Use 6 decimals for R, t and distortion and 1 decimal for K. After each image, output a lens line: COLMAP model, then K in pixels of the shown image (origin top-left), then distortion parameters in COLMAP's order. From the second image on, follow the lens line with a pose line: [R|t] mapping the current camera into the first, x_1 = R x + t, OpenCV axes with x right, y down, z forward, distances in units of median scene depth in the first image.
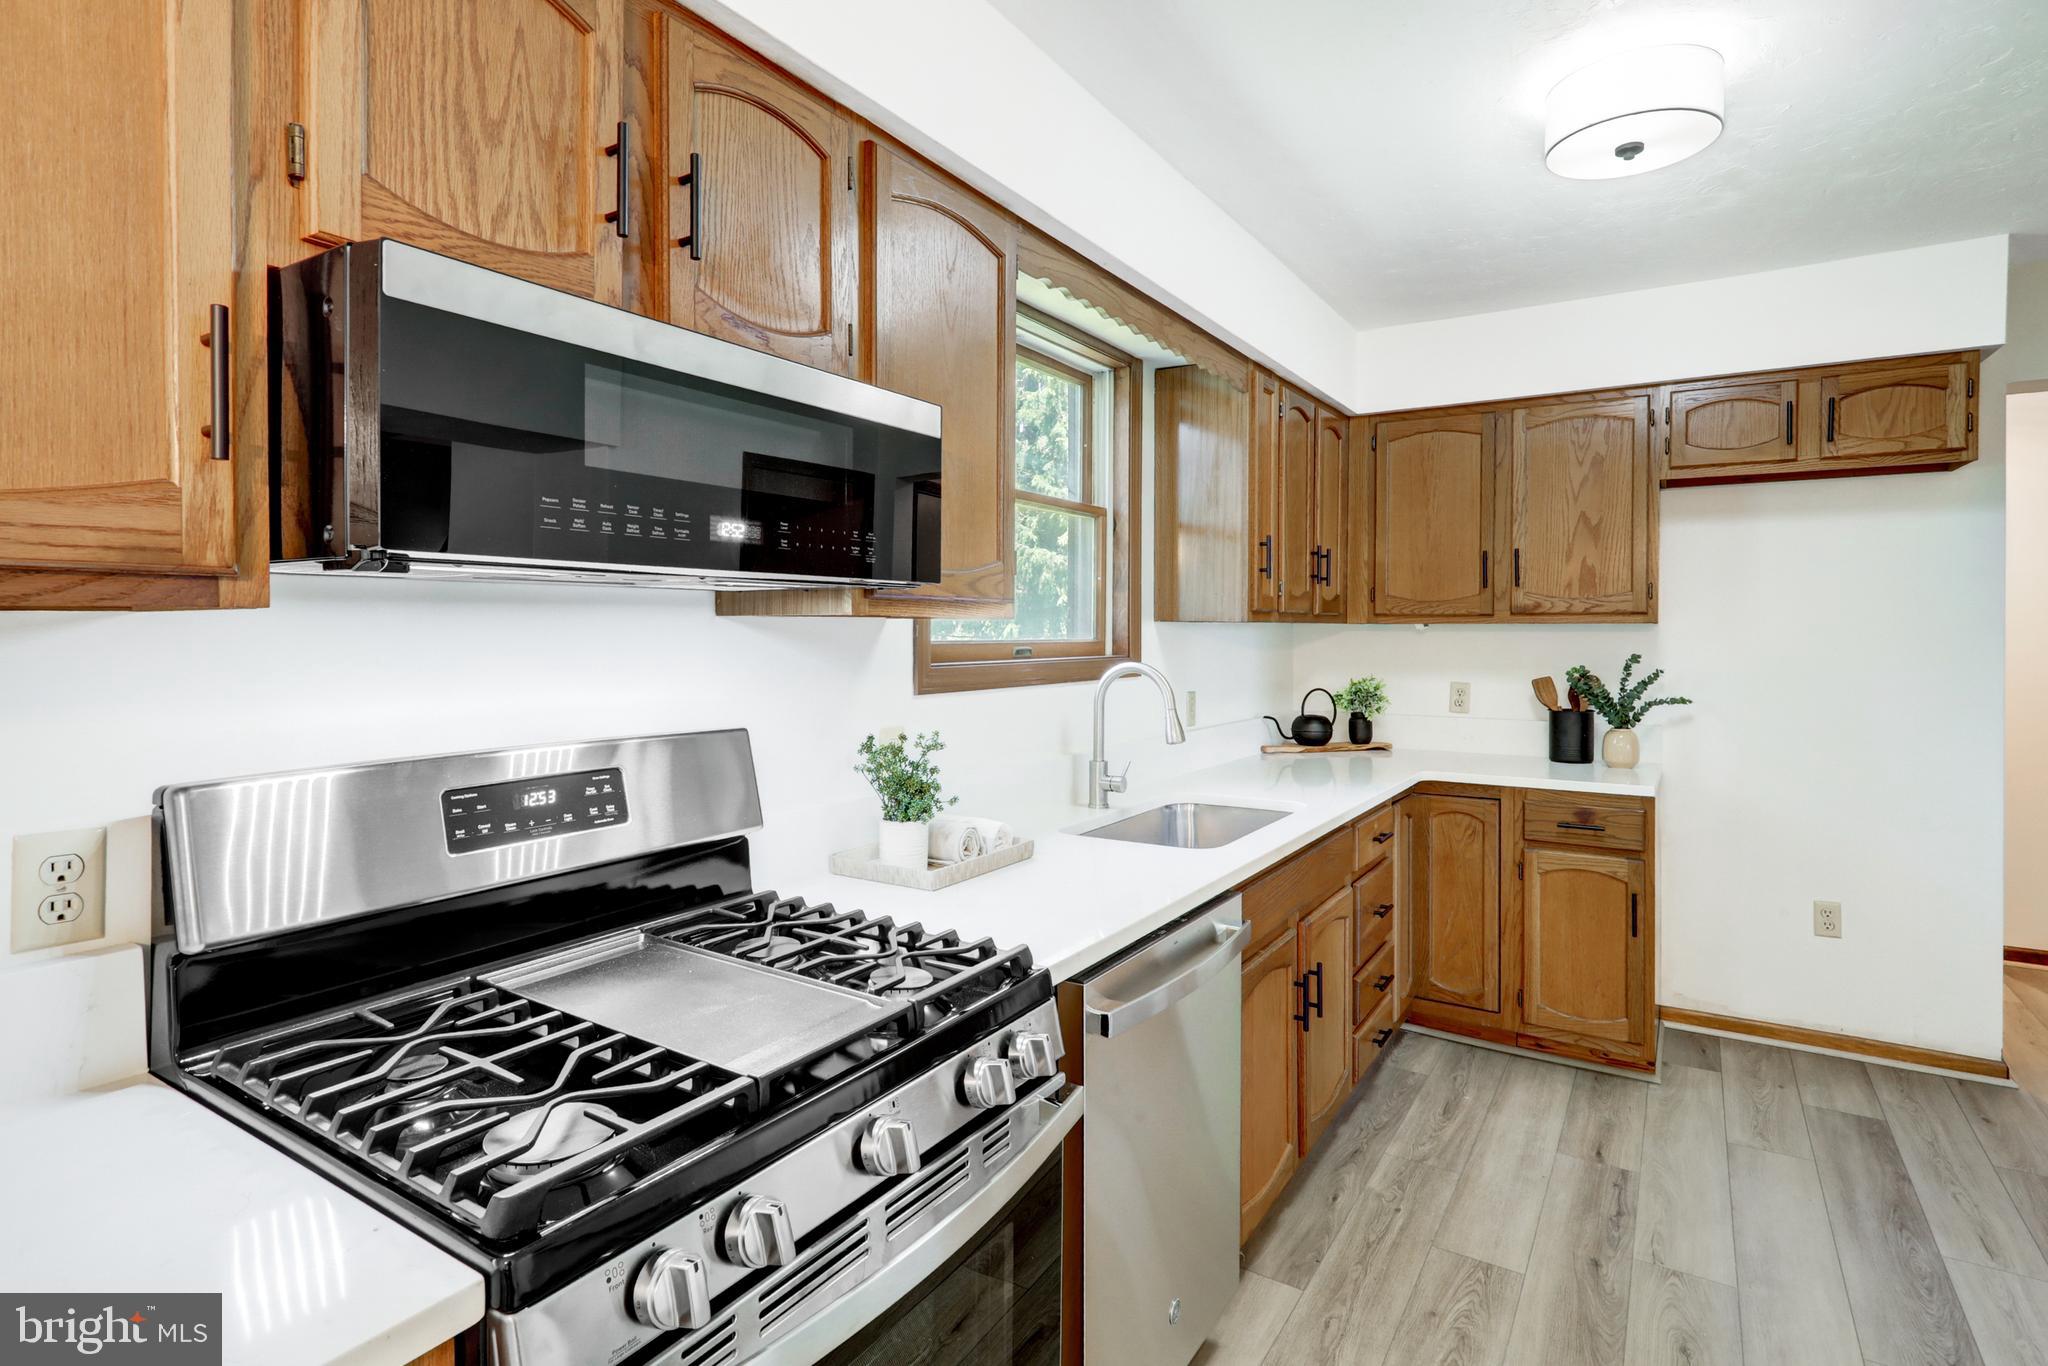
lens RADIAL K [[1036.8, 0, 1026.5], [0, 1036.8, 638.1], [0, 0, 1]] dist [-0.002745, -0.000162]
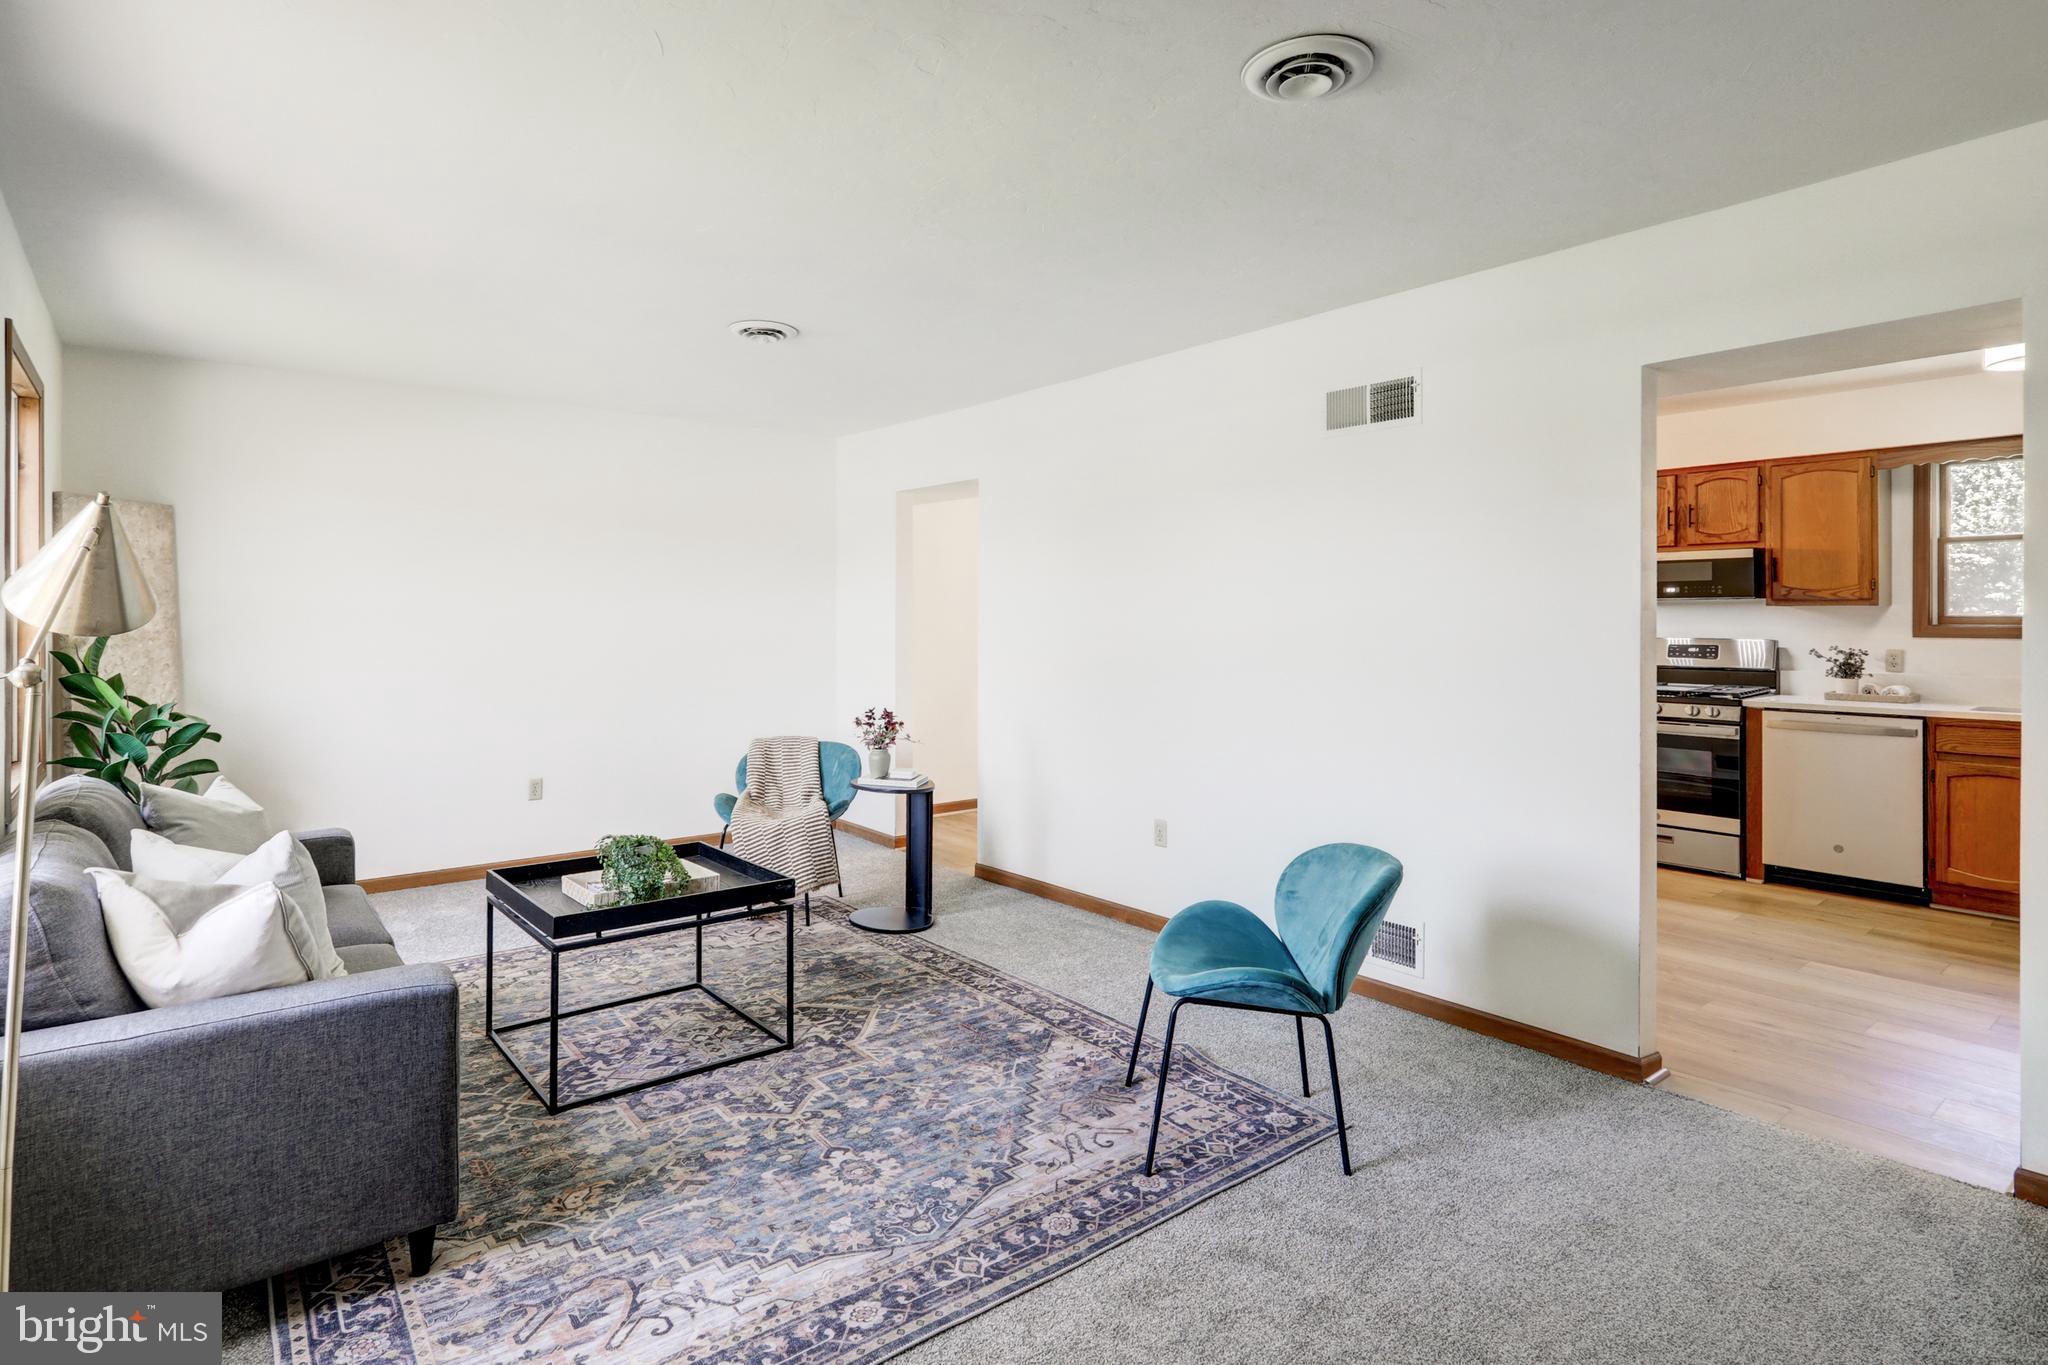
lens RADIAL K [[1038.4, 0, 1016.0], [0, 1038.4, 619.2], [0, 0, 1]] dist [0.004372, 0.000935]
pose [[-0.311125, 0.000162, -0.950369, 2.236355], [-0.008036, 0.999964, 0.002802, 0.018631], [0.950335, 0.008509, -0.311112, -0.165812]]
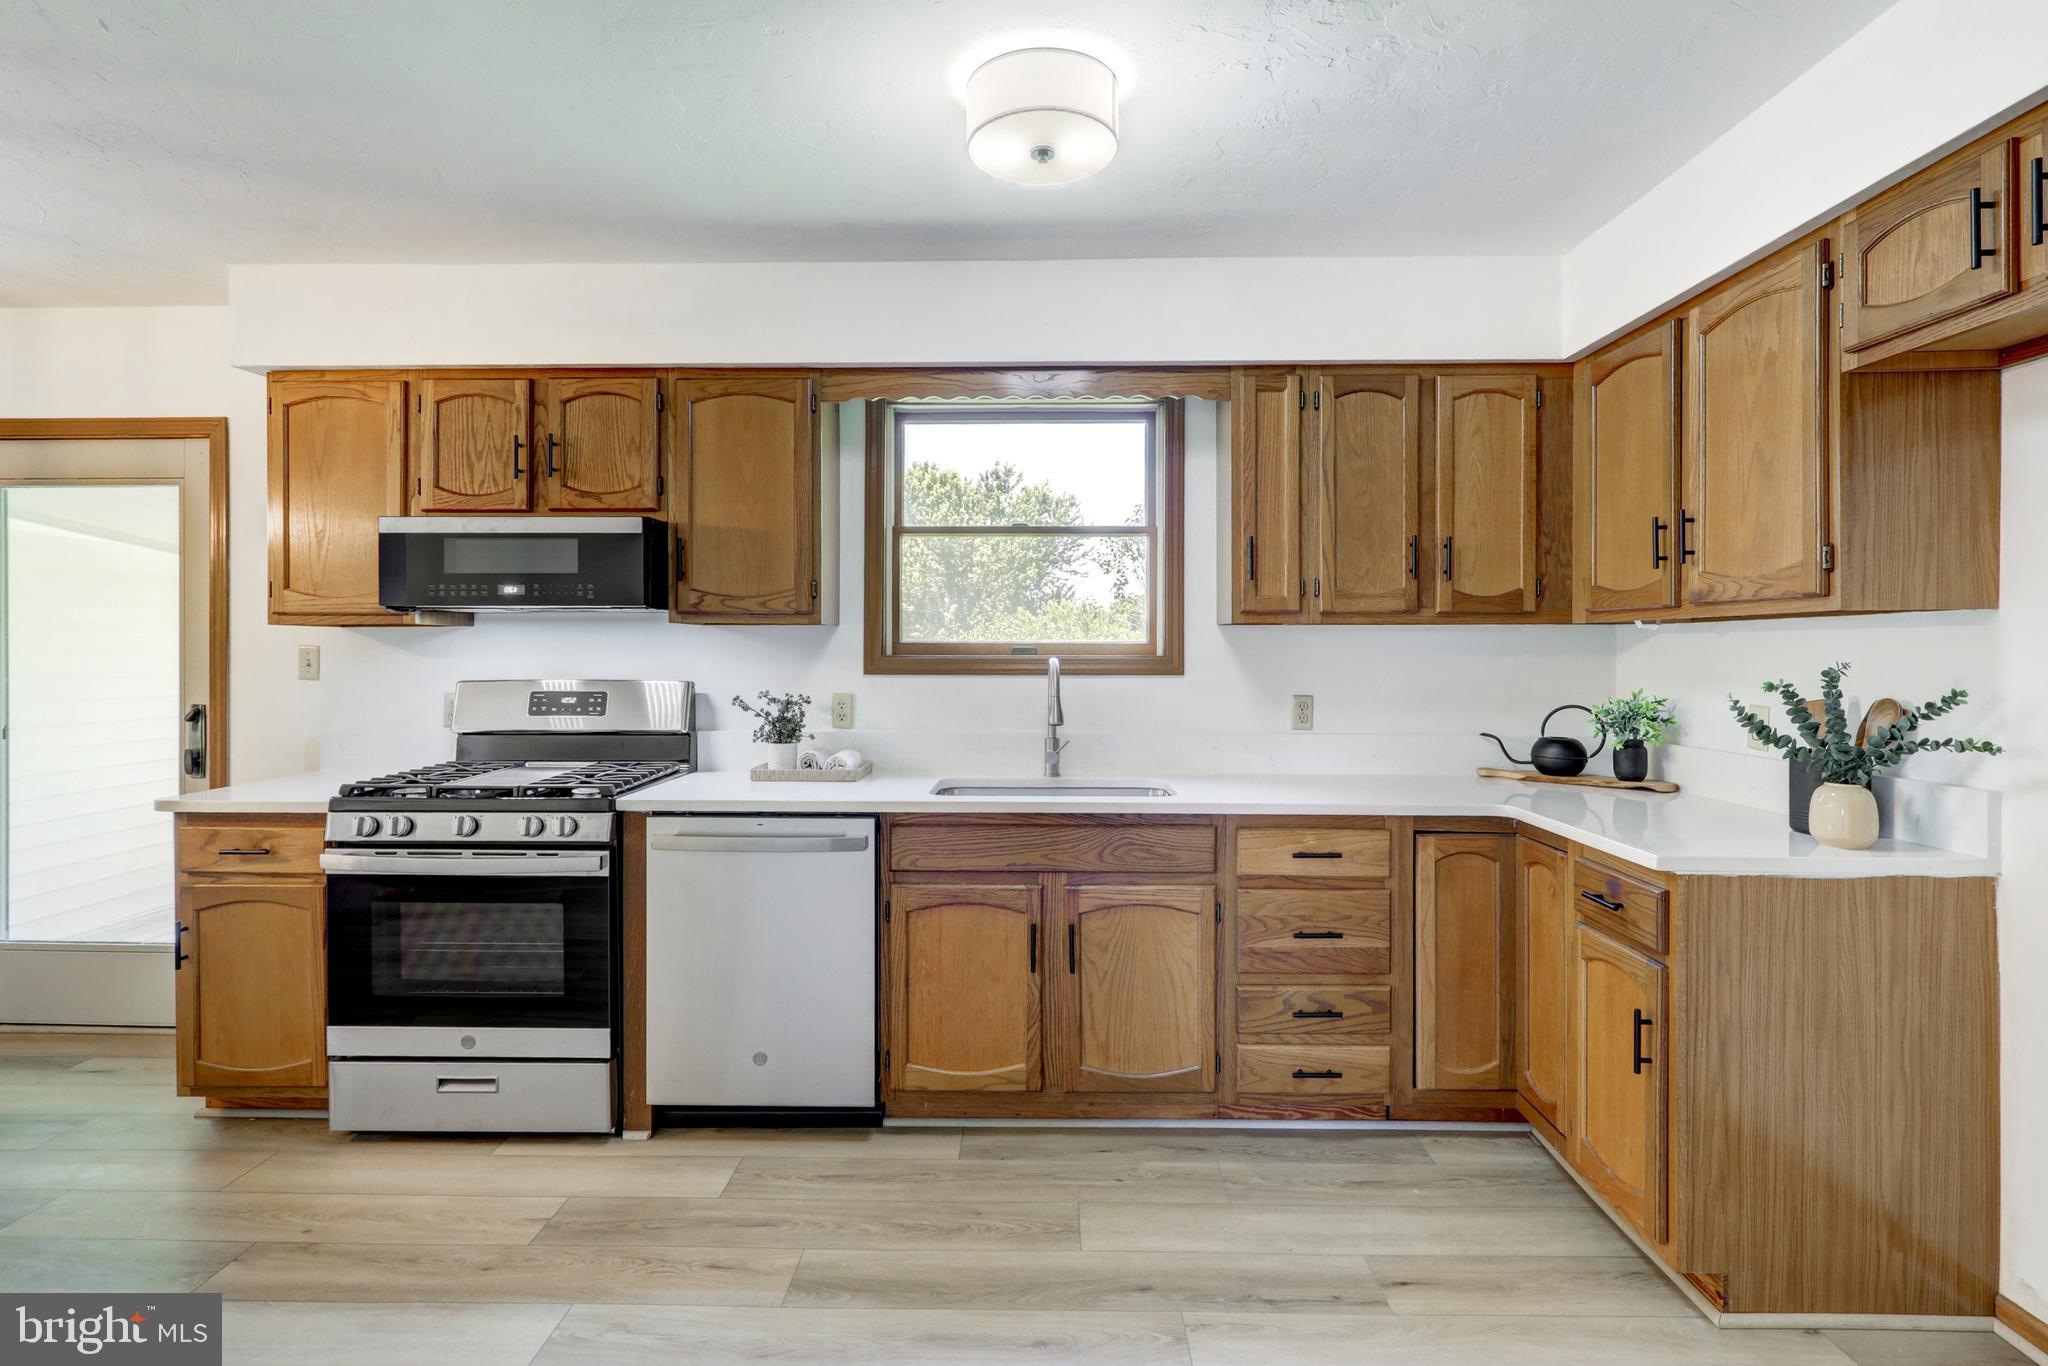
lens RADIAL K [[991.6, 0, 1021.7], [0, 991.6, 651.2], [0, 0, 1]] dist [-0.001606, 0.000608]
pose [[0.516685, 0.000606, -0.856175, 1.030770], [-0.008504, 0.999954, -0.004425, 0.019606], [0.856133, 0.009567, 0.516667, 0.346792]]
